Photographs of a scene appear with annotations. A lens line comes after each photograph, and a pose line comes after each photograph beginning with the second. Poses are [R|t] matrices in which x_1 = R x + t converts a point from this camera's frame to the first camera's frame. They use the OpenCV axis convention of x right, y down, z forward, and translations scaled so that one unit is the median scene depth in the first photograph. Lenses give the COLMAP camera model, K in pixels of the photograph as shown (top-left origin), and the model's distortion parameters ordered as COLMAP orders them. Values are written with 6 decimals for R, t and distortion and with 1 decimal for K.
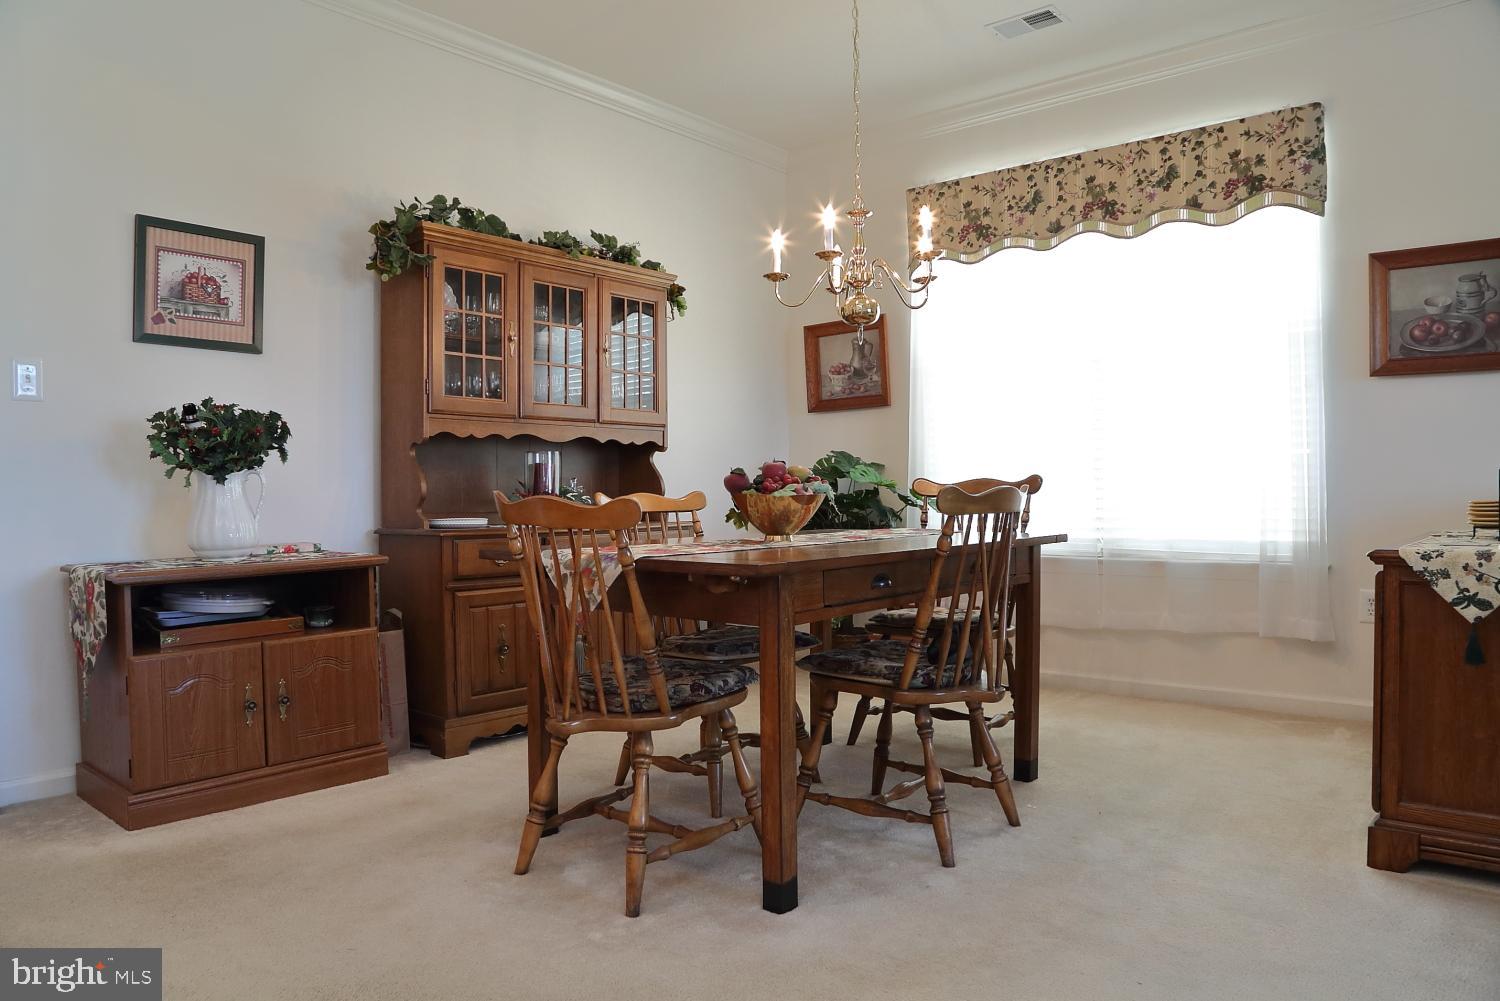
lens RADIAL K [[1022.2, 0, 749.3], [0, 1022.2, 505.3], [0, 0, 1]] dist [-0.125663, 0.070982]
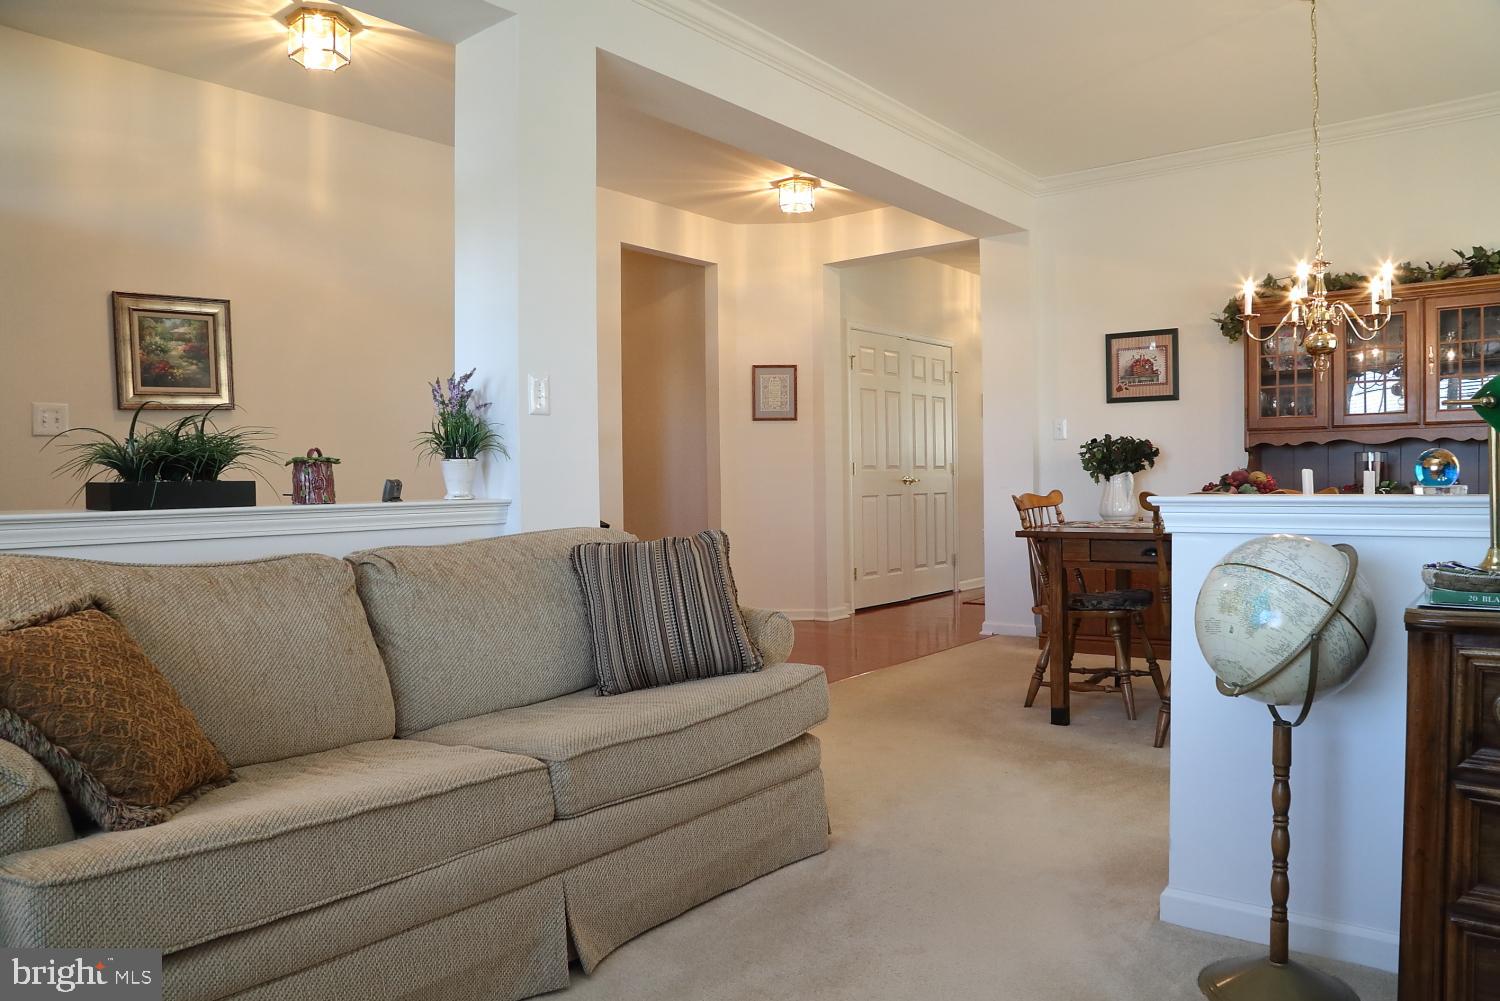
lens RADIAL K [[1050.5, 0, 750.0], [0, 1050.5, 500.5], [0, 0, 1]] dist [-0.109005, 0.062150]
pose [[0.031508, 0.026394, -0.999155, 1.259164], [0.004773, 0.999636, 0.026557, -0.036739], [0.999492, -0.005606, 0.031371, 0.250791]]
